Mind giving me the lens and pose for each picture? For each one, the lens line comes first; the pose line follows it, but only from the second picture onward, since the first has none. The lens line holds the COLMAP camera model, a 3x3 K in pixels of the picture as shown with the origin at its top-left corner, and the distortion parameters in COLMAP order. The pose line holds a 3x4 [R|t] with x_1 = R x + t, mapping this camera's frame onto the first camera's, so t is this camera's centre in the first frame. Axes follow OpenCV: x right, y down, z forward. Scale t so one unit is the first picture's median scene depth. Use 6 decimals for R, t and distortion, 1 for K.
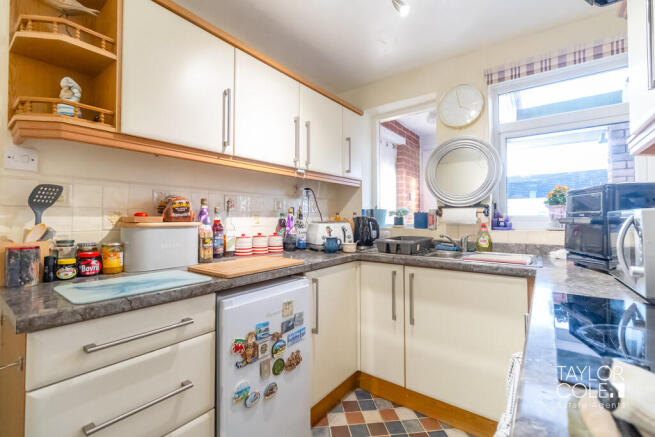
lens RADIAL K [[287.4, 0, 326.1], [0, 287.4, 217.5], [0, 0, 1]] dist [-0.003436, 0.001199]
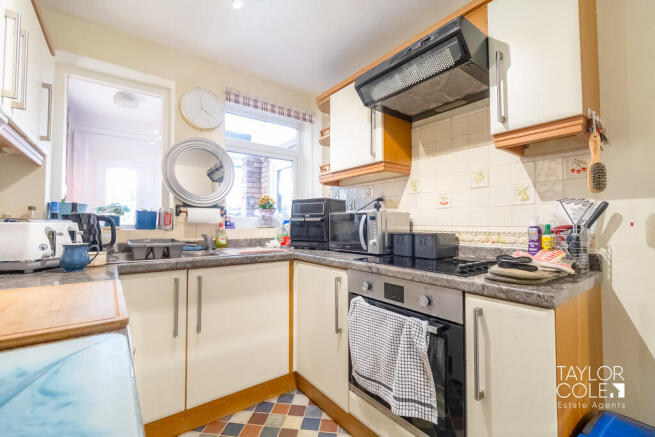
lens RADIAL K [[287.4, 0, 326.3], [0, 287.4, 216.0], [0, 0, 1]] dist [-0.003436, 0.001199]
pose [[0.277234, 0.025371, 0.960467, -0.409260], [-0.004891, 0.999676, -0.024995, 0.020119], [-0.960790, 0.002232, 0.277269, 0.308075]]
